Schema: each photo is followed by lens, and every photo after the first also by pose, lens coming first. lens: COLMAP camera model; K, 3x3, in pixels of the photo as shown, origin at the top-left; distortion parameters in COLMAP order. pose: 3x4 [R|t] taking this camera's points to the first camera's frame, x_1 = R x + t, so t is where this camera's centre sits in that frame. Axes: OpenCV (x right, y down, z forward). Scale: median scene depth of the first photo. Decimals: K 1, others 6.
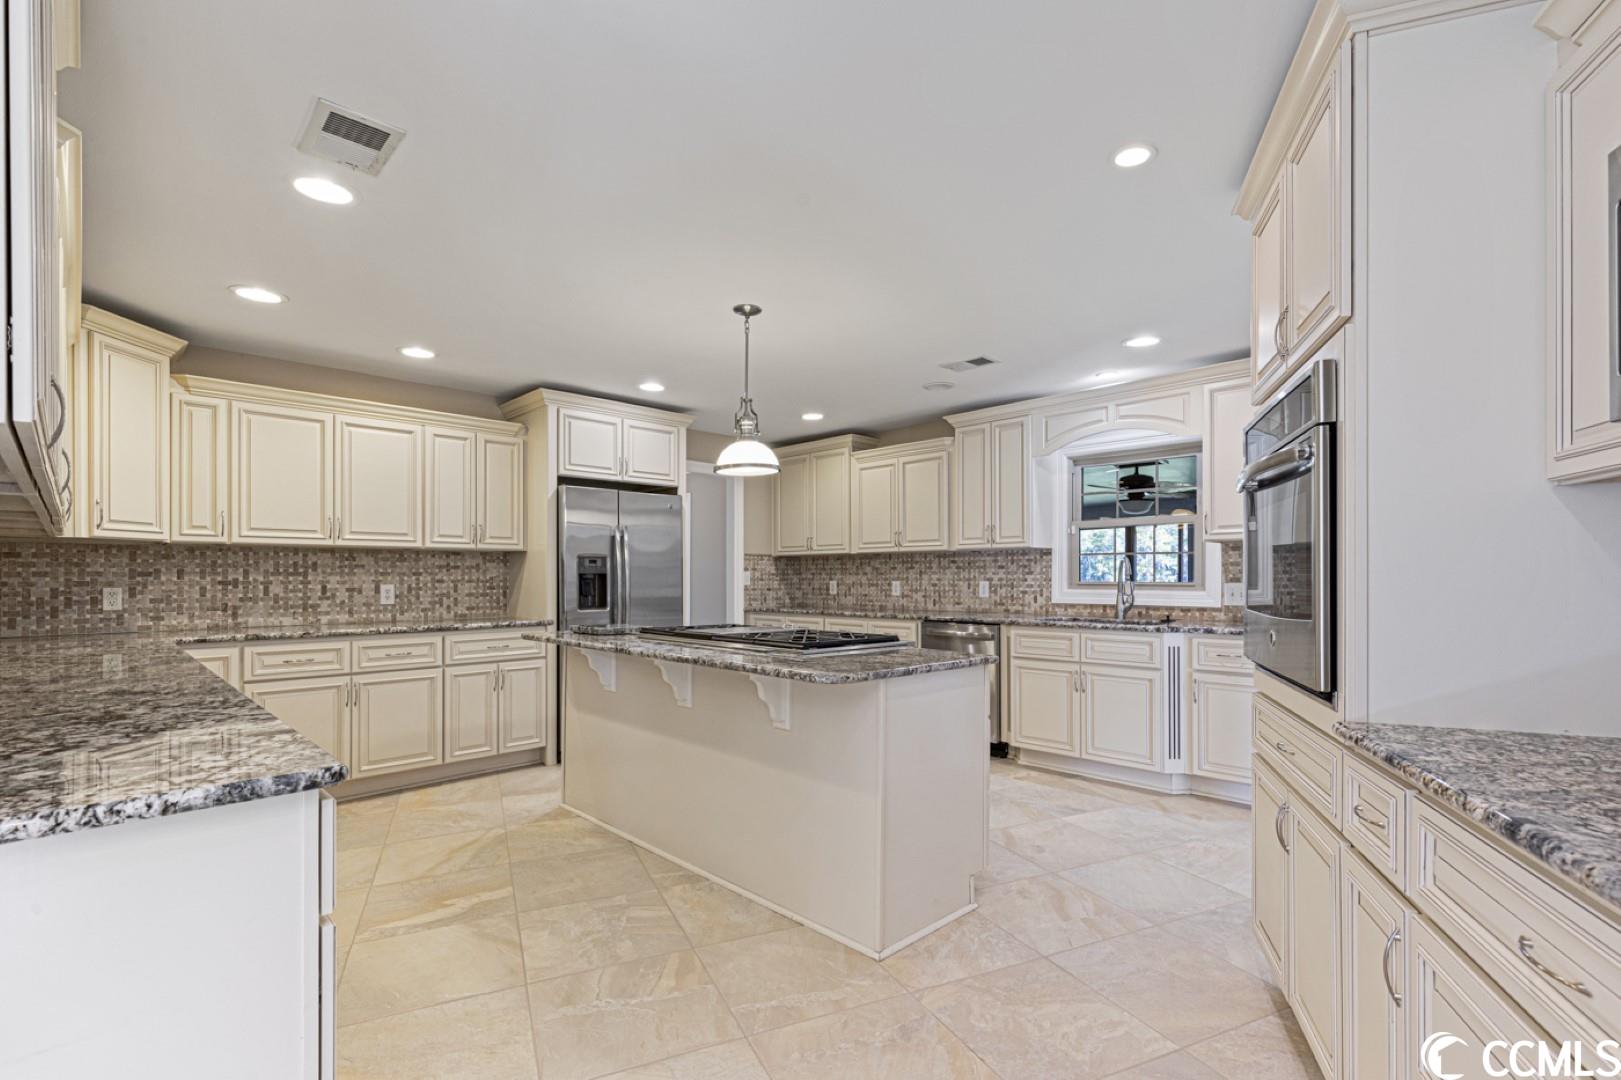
lens RADIAL K [[737.3, 0, 812.3], [0, 737.3, 576.8], [0, 0, 1]] dist [0.009039, -0.004071]
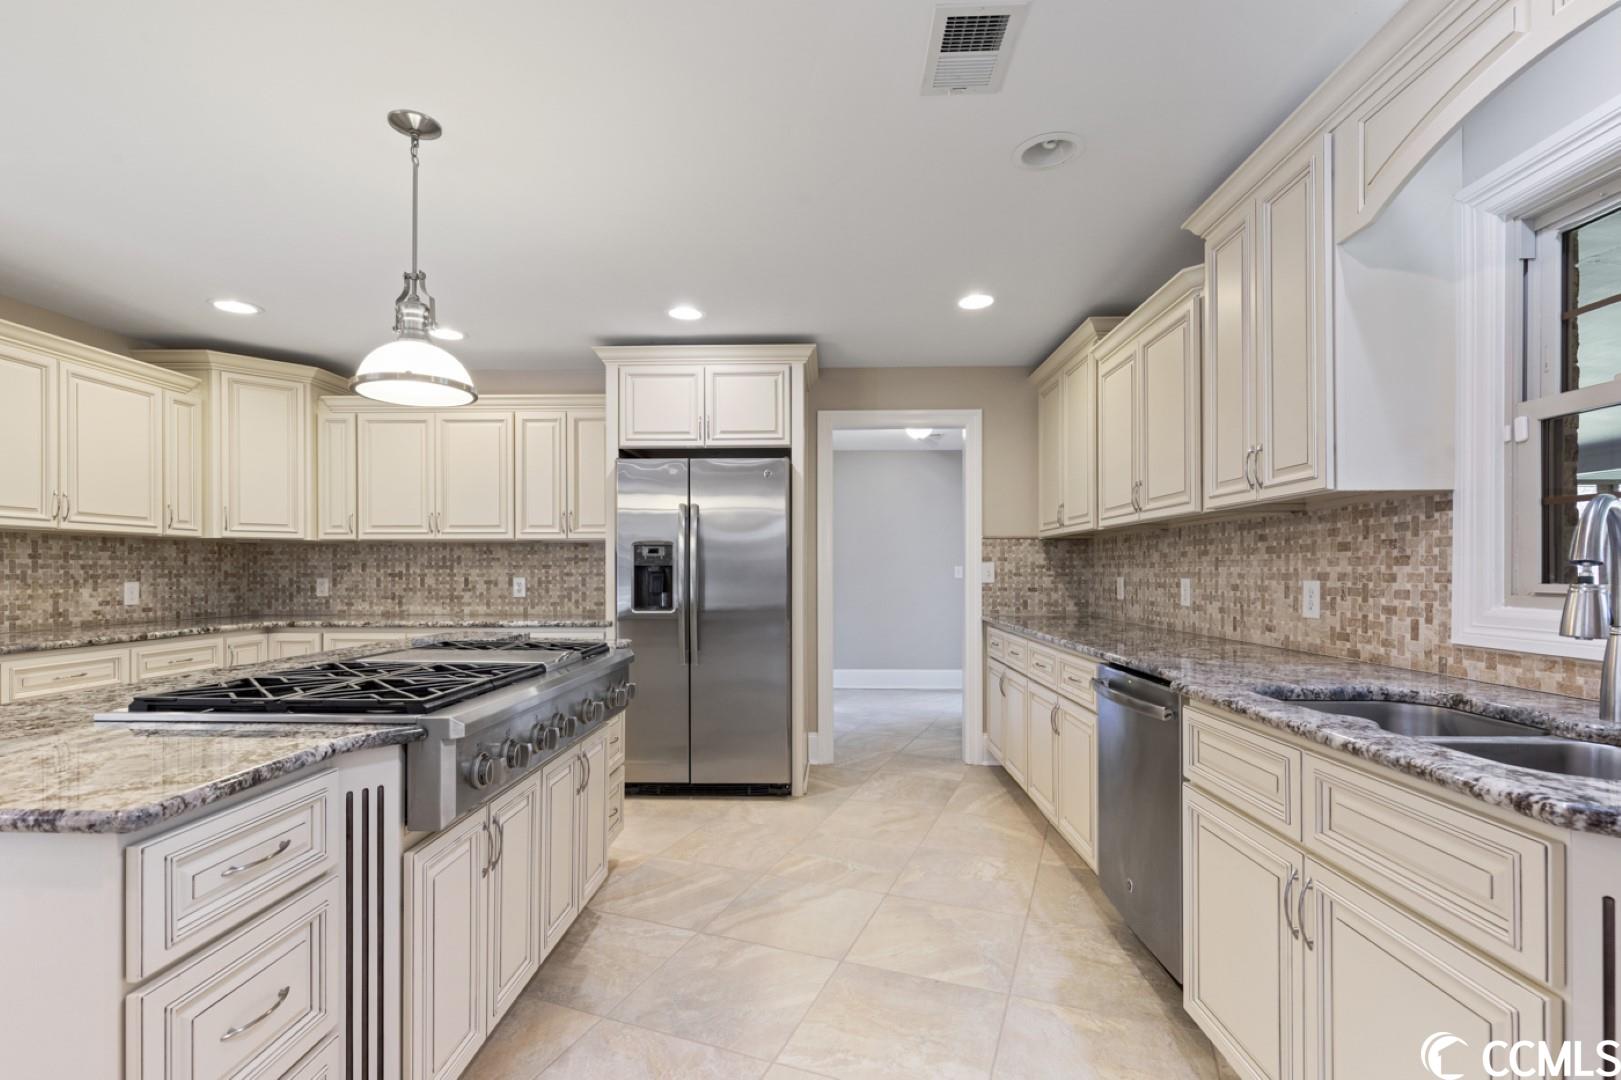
lens RADIAL K [[737.3, 0, 814.4], [0, 737.3, 575.9], [0, 0, 1]] dist [0.009039, -0.004071]
pose [[0.684482, 0.005836, -0.729006, 0.463442], [-0.001171, 0.999975, 0.006906, 0.001097], [0.729029, -0.003873, 0.684472, 0.661603]]
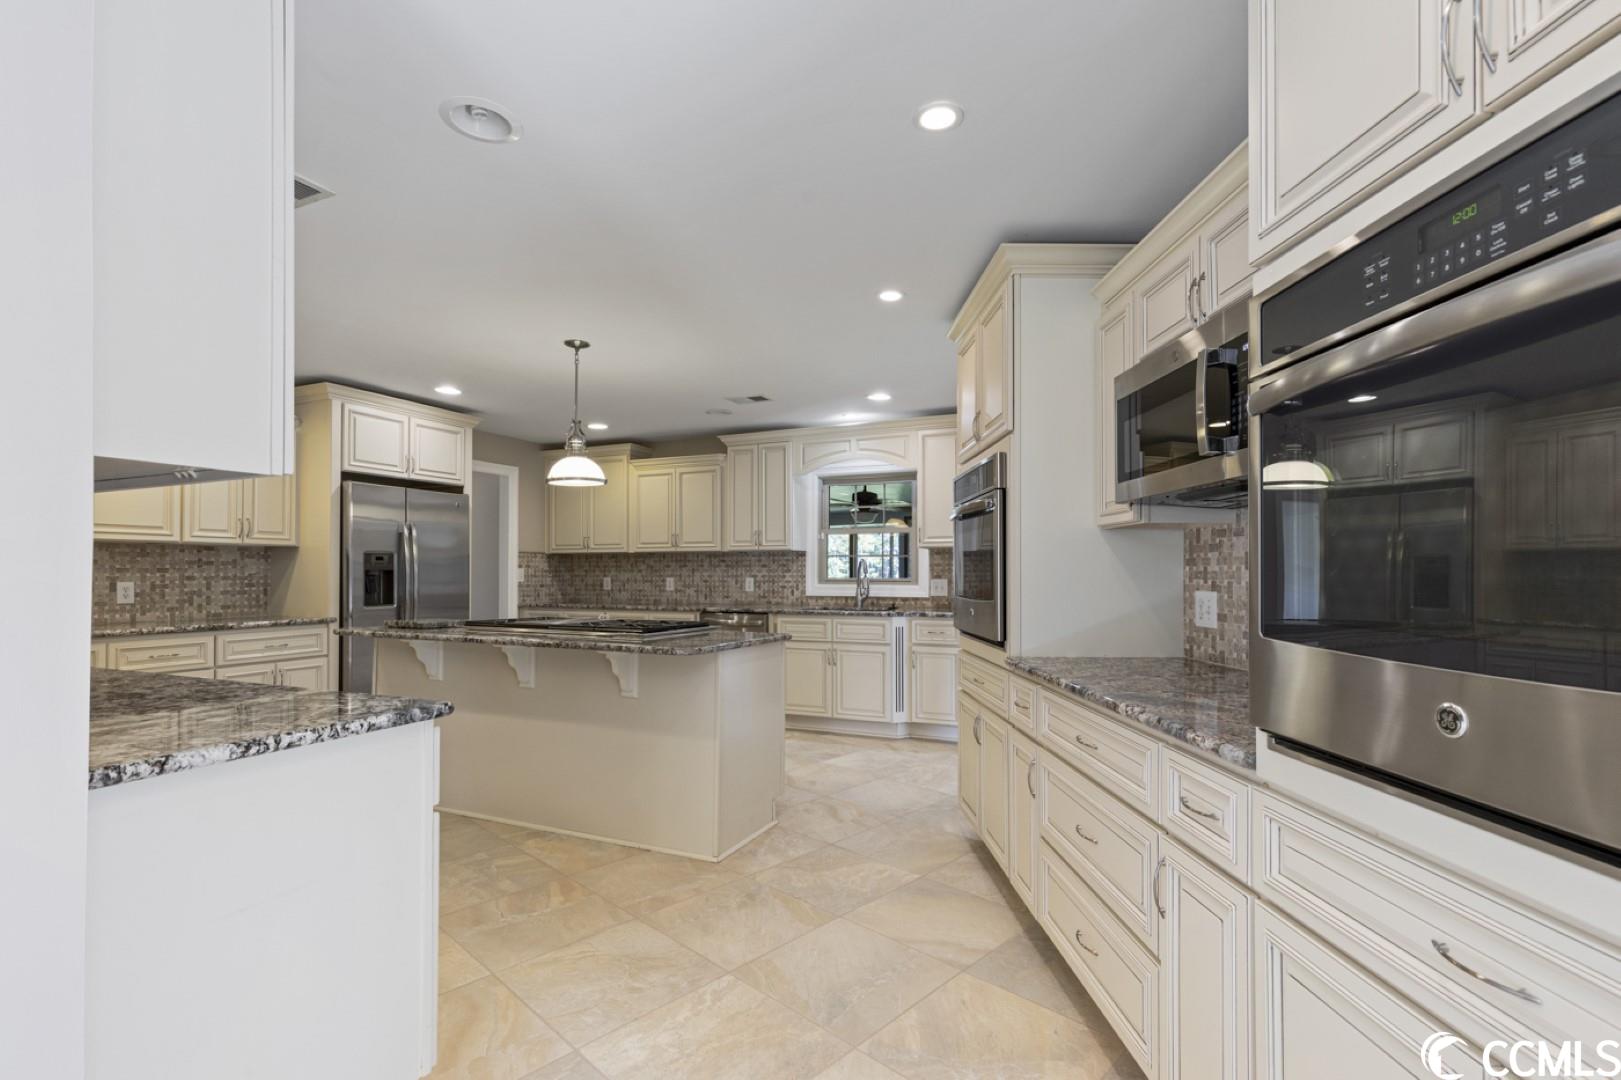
lens RADIAL K [[737.3, 0, 816.7], [0, 737.3, 565.2], [0, 0, 1]] dist [0.009039, -0.004071]
pose [[0.930392, 0.005819, 0.366520, -0.129598], [-0.001891, 0.999937, -0.011075, -0.001465], [-0.366561, 0.009611, 0.930344, -0.171478]]
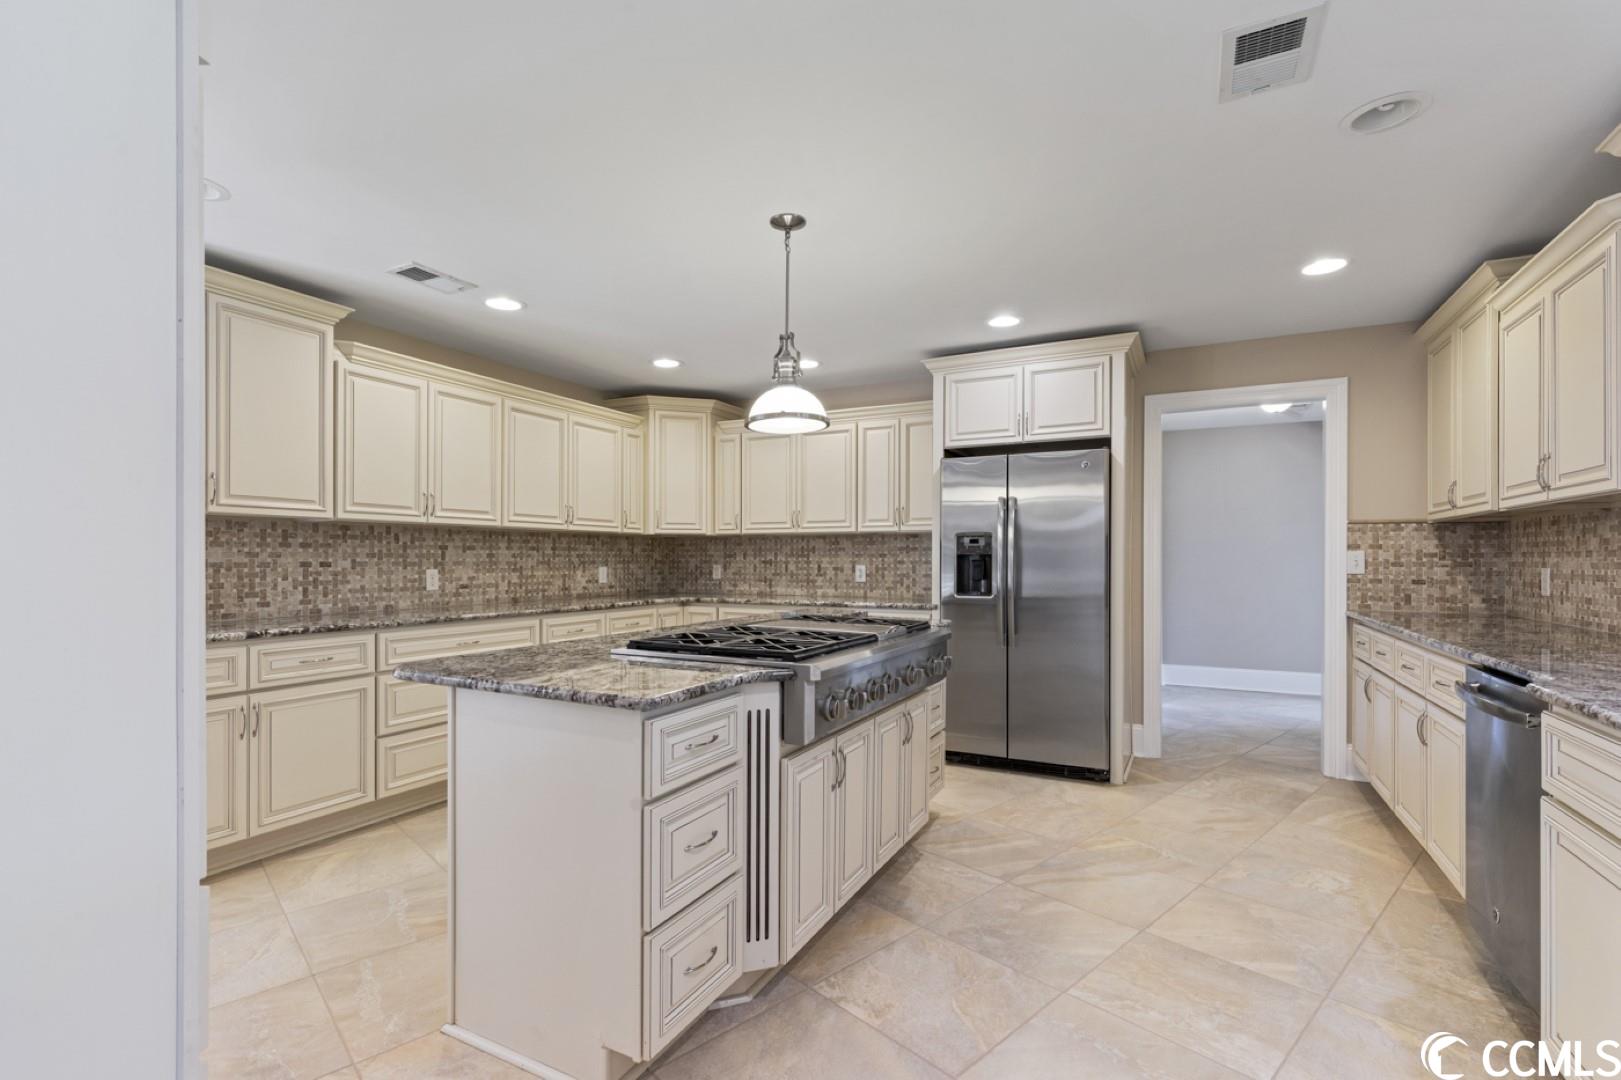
lens RADIAL K [[737.3, 0, 816.8], [0, 737.3, 561.8], [0, 0, 1]] dist [0.009039, -0.004071]
pose [[0.307259, 0.005632, -0.951609, 0.543937], [-0.002508, 0.999984, 0.005109, 0.000041], [0.951622, 0.000817, 0.307269, 0.632890]]
